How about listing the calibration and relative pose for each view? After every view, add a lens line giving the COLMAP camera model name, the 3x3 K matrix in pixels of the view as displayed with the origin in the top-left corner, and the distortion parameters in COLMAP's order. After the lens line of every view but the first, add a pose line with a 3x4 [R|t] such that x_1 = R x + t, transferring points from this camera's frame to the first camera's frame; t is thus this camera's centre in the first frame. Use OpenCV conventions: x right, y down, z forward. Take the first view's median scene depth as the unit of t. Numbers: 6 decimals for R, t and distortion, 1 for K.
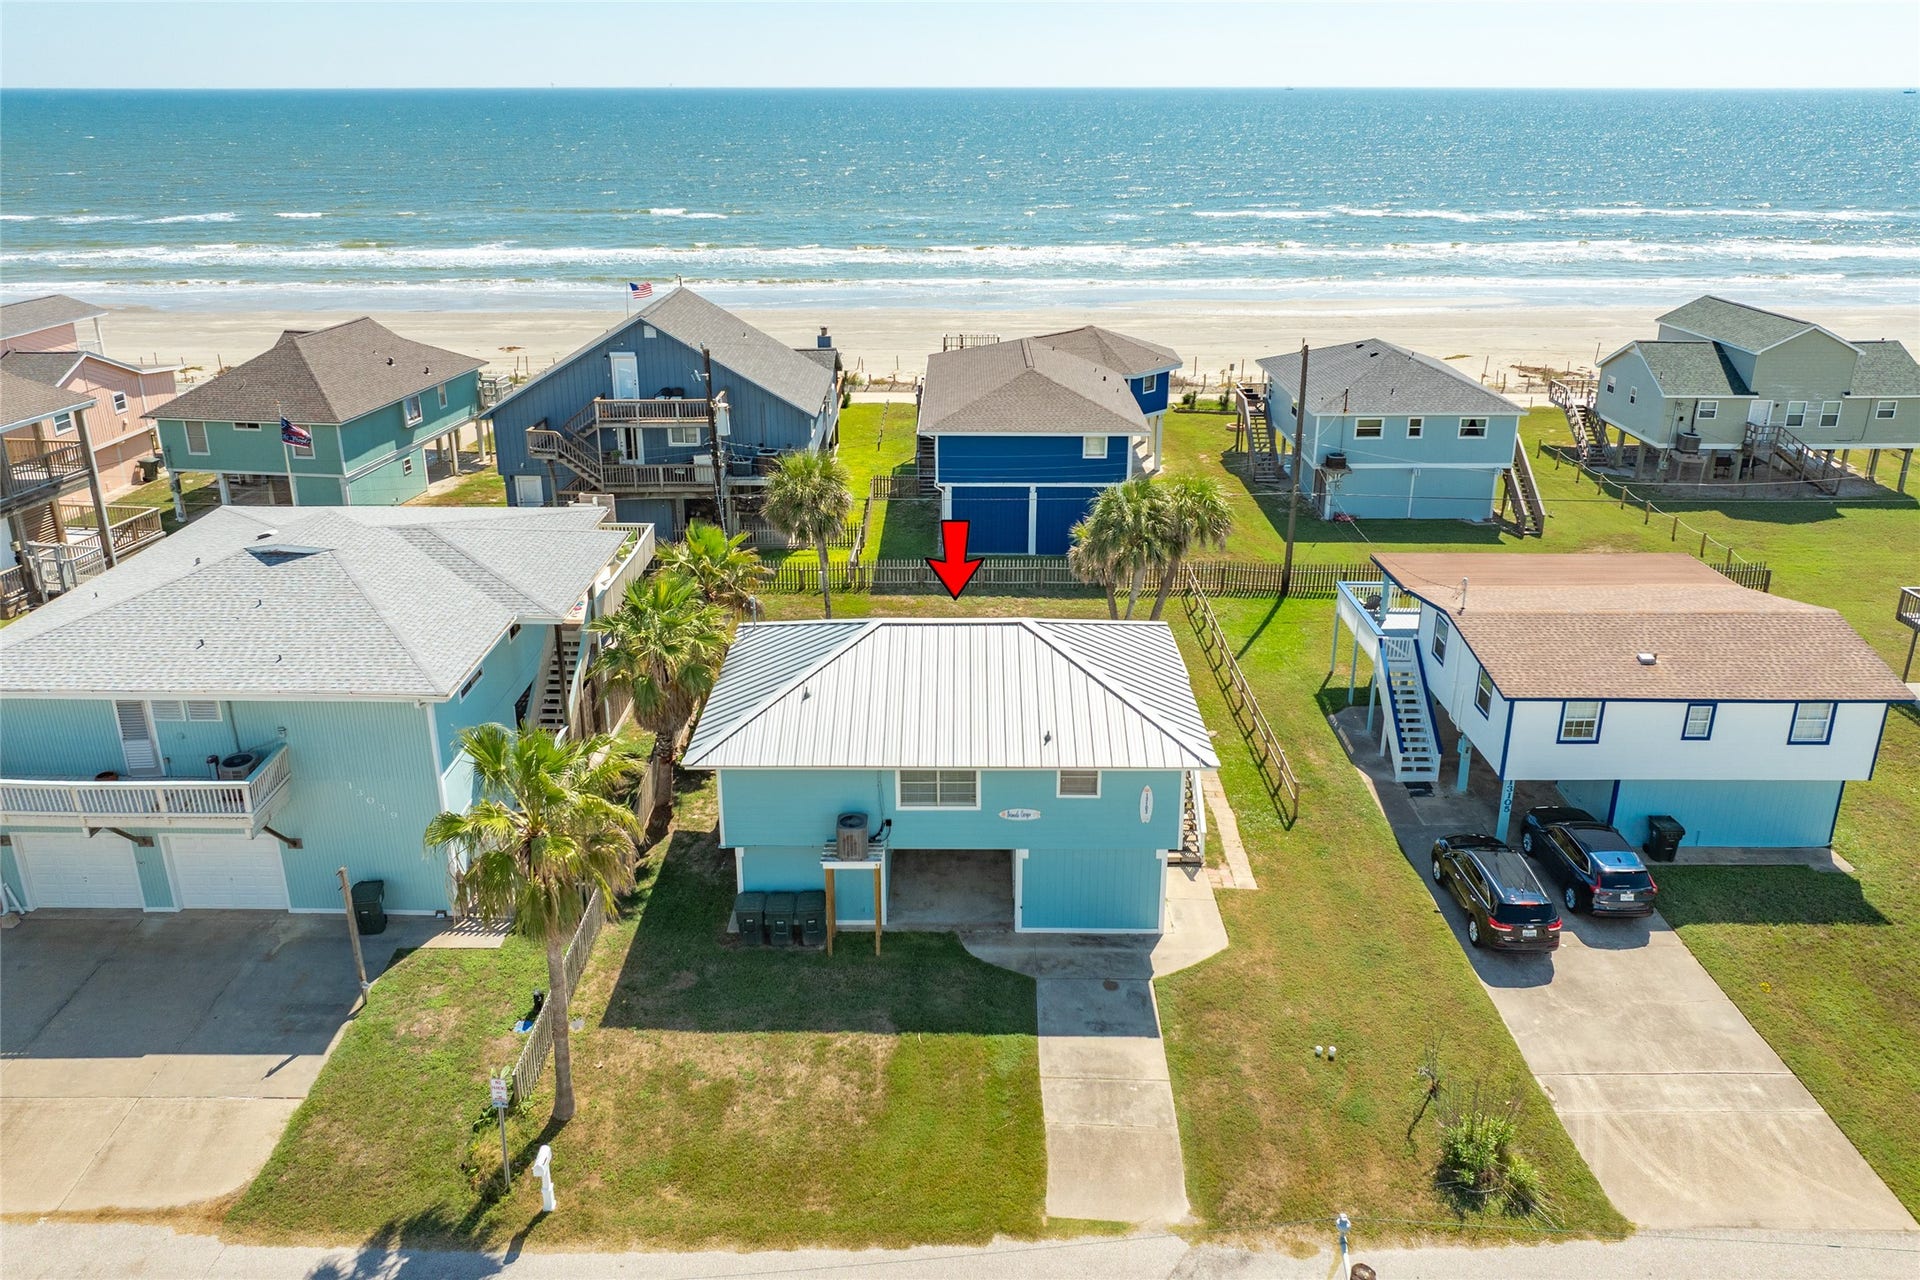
lens RADIAL K [[1357.1, 0, 960.0], [0, 1357.1, 640.0], [0, 0, 1]] dist [-0.002124, -0.001565]
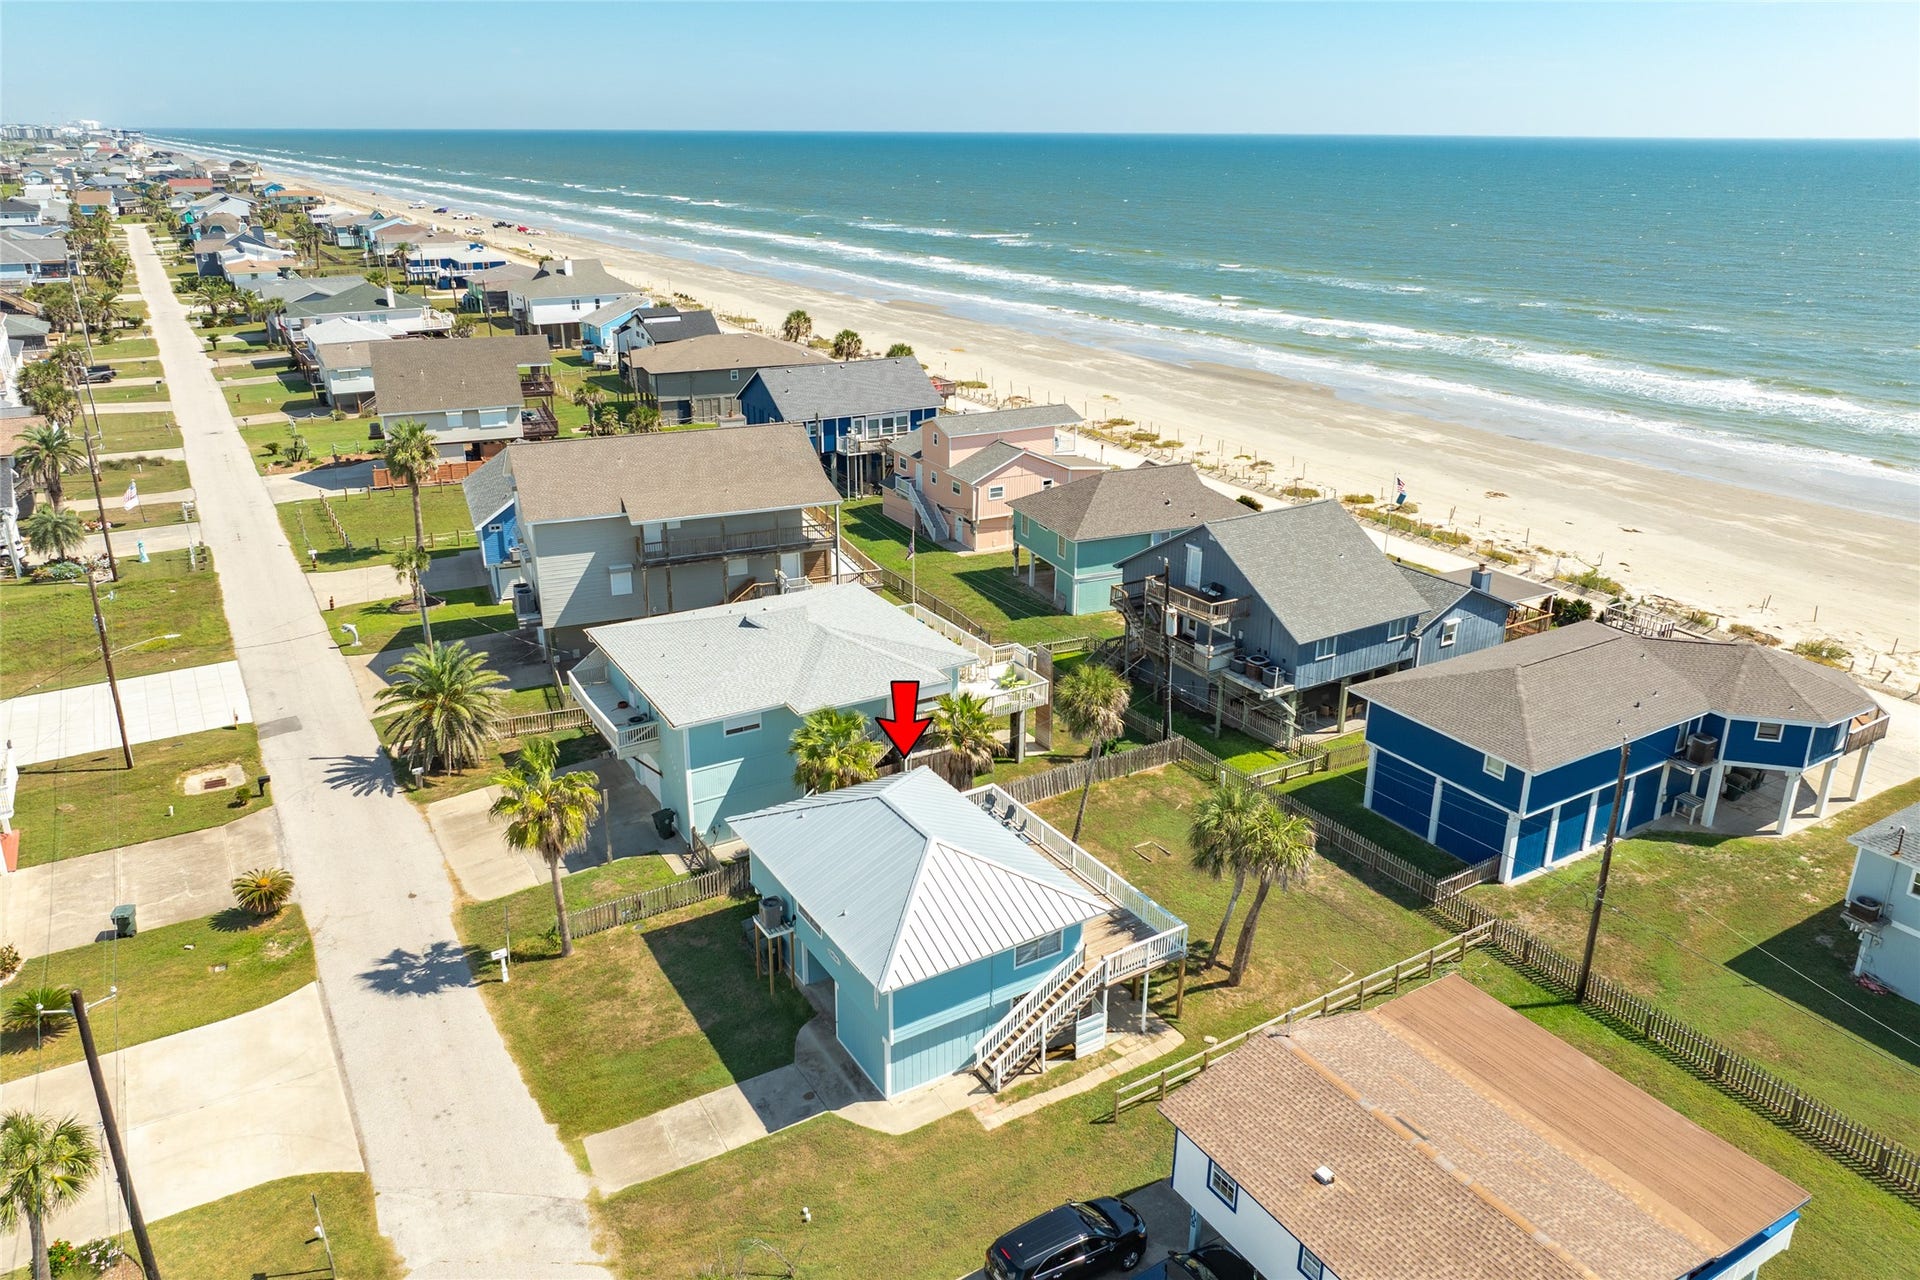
lens RADIAL K [[1357.1, 0, 960.0], [0, 1357.1, 640.0], [0, 0, 1]] dist [-0.002124, -0.001565]
pose [[0.511148, 0.310368, -0.801499, 1.137469], [-0.329010, 0.932153, 0.151140, -0.432317], [0.794028, 0.186446, 0.578582, 0.231696]]
